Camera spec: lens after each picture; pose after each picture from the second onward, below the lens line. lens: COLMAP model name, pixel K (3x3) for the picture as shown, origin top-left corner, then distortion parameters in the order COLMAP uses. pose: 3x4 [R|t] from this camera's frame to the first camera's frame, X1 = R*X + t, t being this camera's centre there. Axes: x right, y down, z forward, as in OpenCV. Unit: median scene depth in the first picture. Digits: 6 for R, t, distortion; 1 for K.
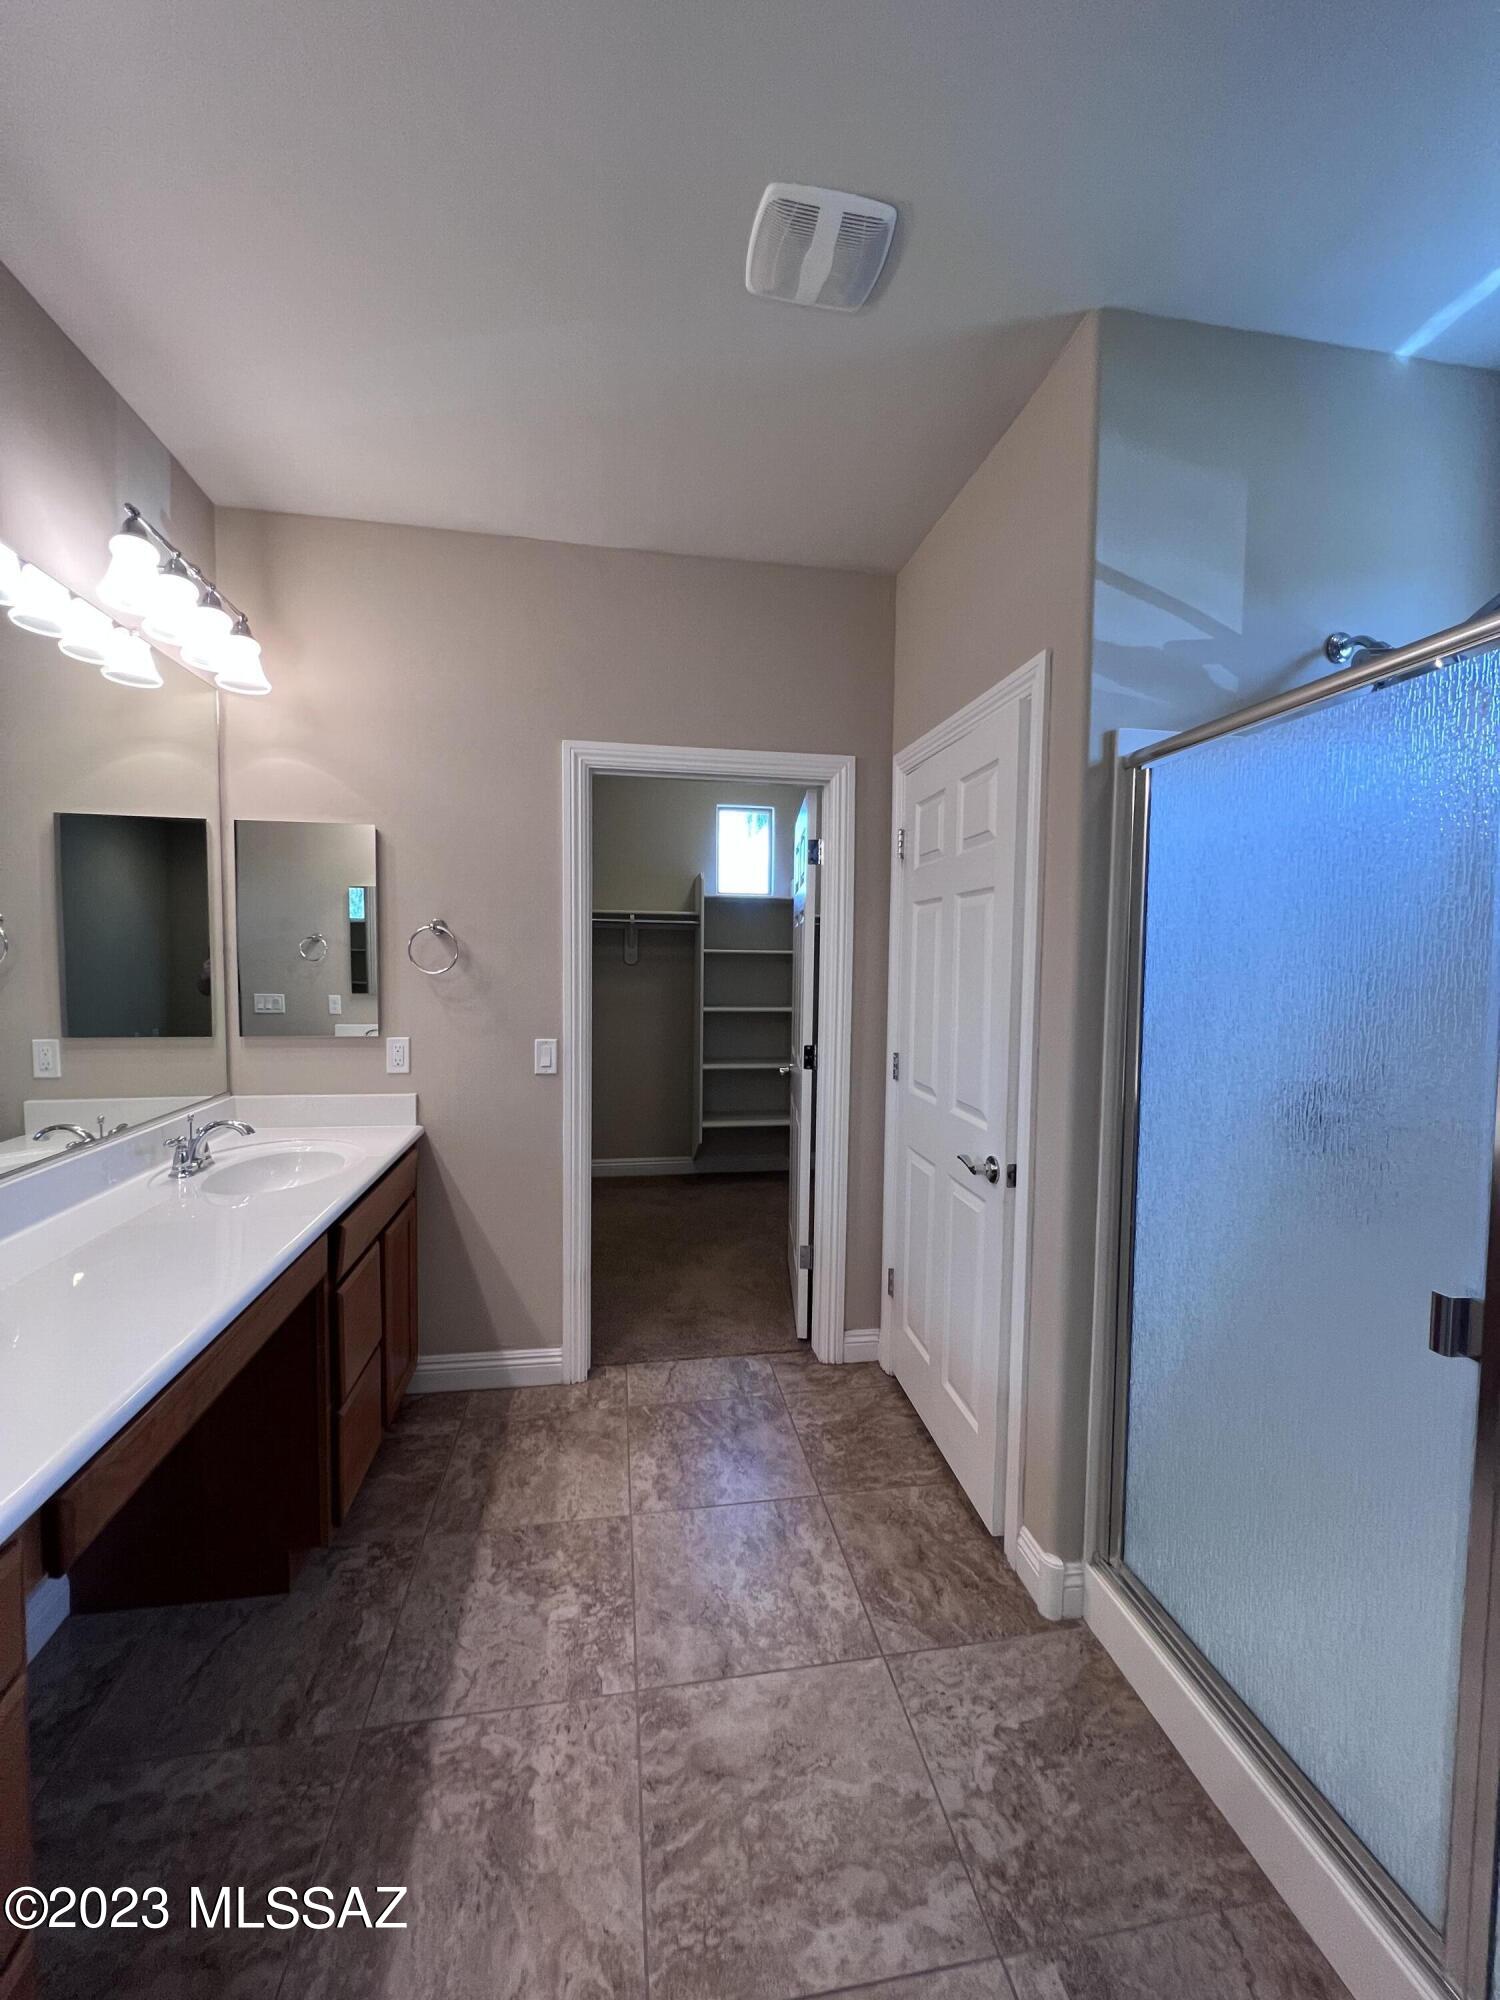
lens RADIAL K [[809.0, 0, 750.0], [0, 809.0, 1000.0], [0, 0, 1]] dist [-0.000559, -0.000259]
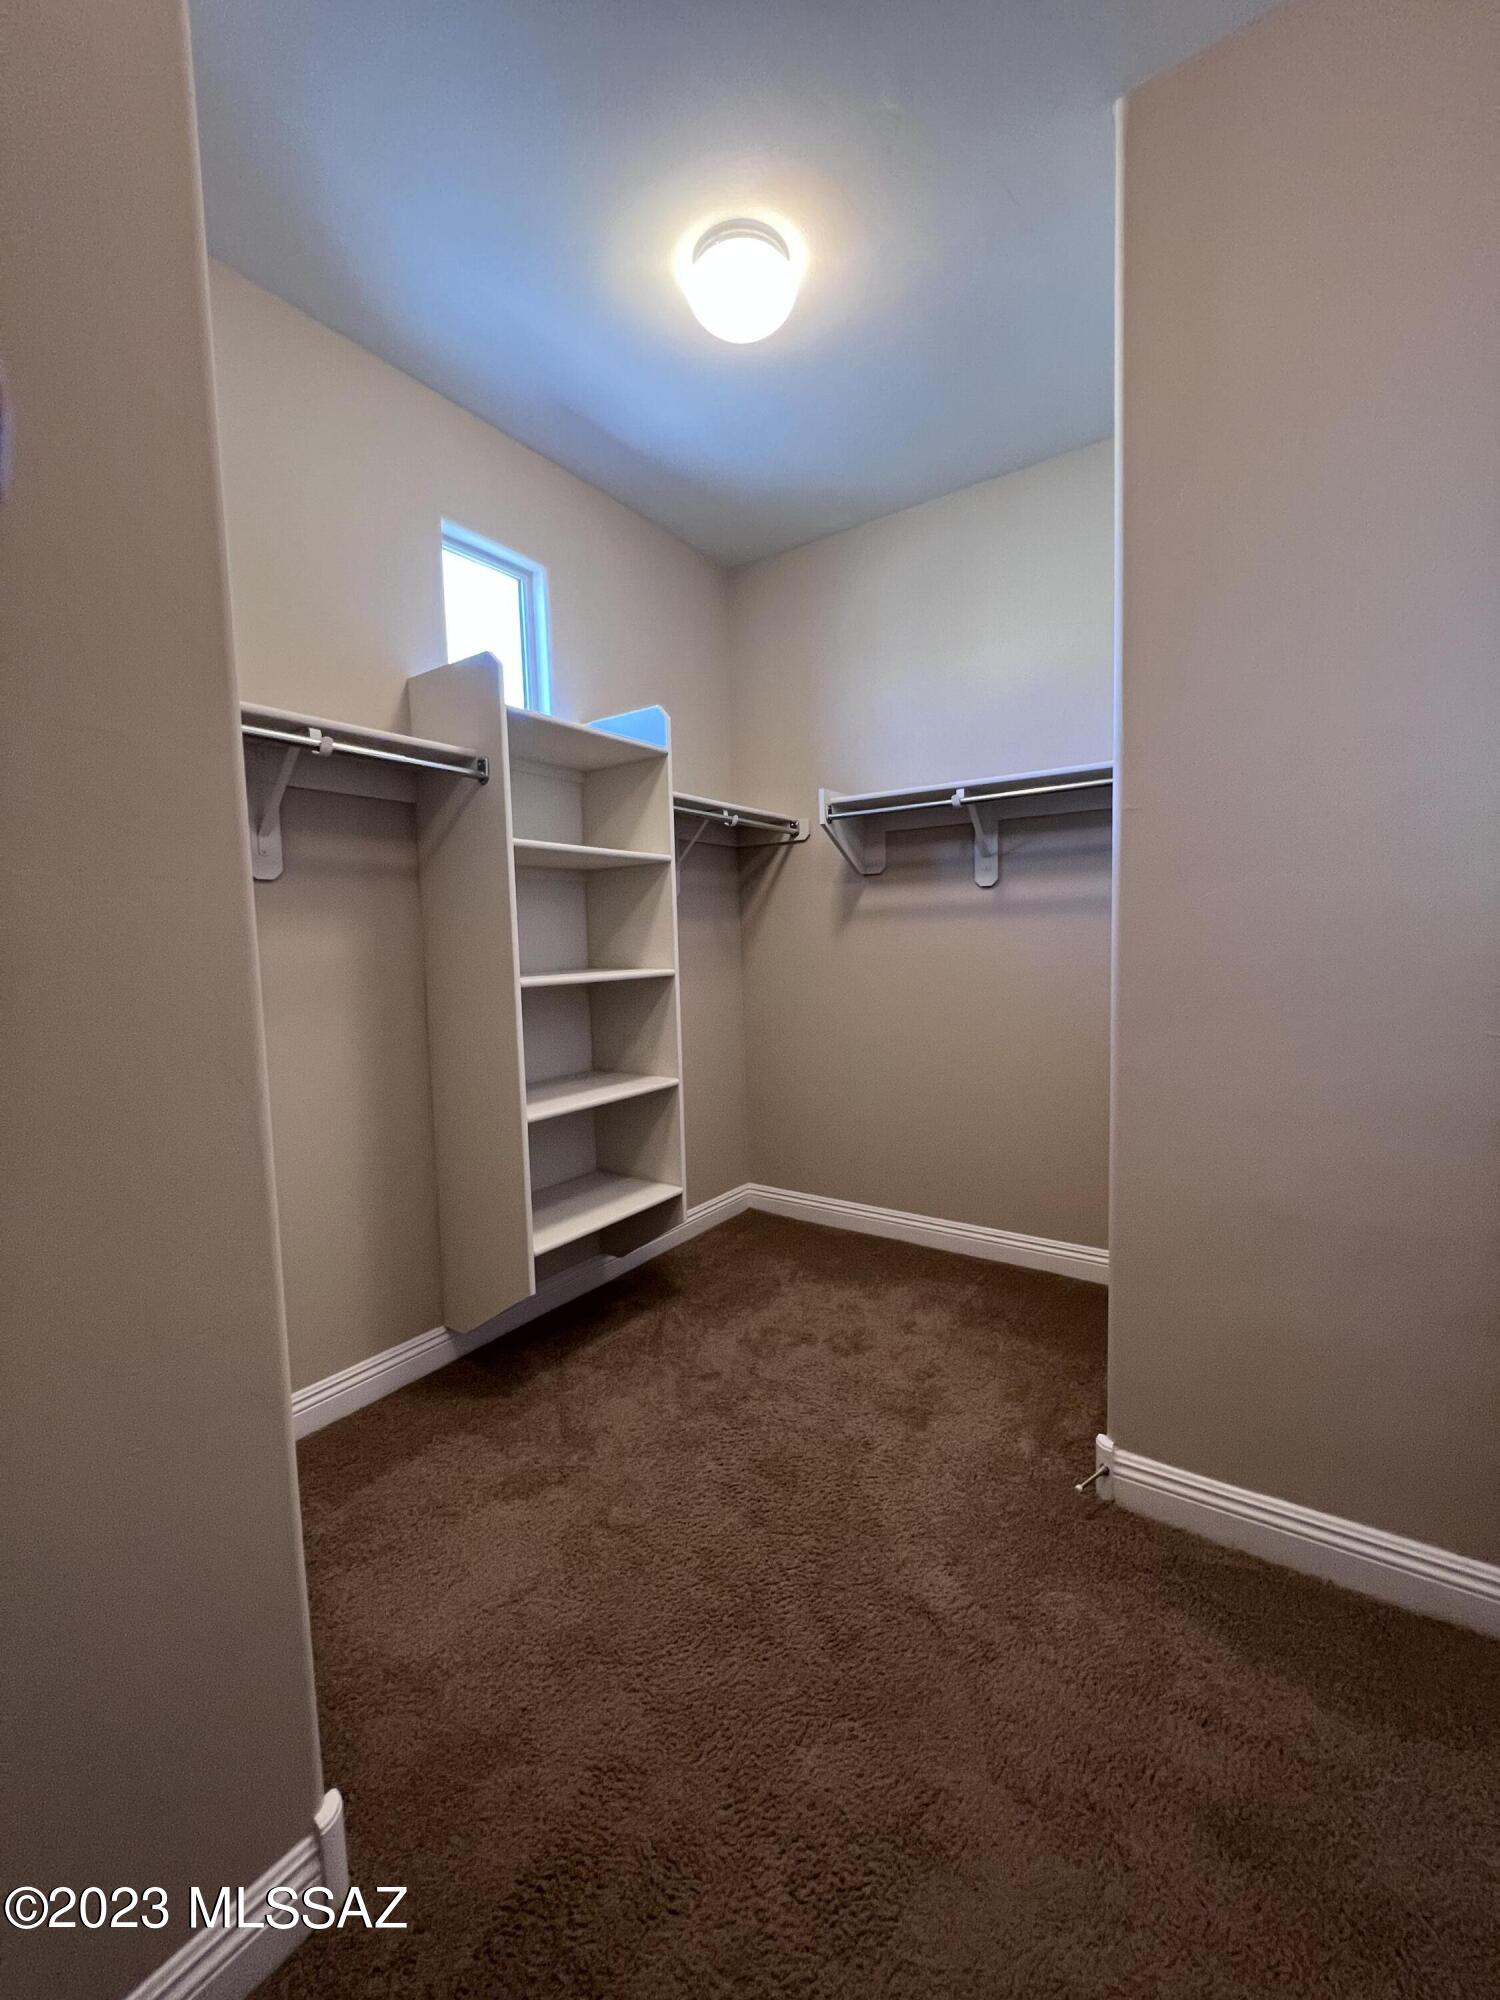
lens RADIAL K [[809.0, 0, 750.0], [0, 809.0, 1000.0], [0, 0, 1]] dist [-0.000559, -0.000259]
pose [[0.698046, -0.093254, 0.709955, -0.274205], [0.075711, 0.995538, 0.056325, 0.005629], [-0.712039, 0.014434, 0.701991, 0.623702]]
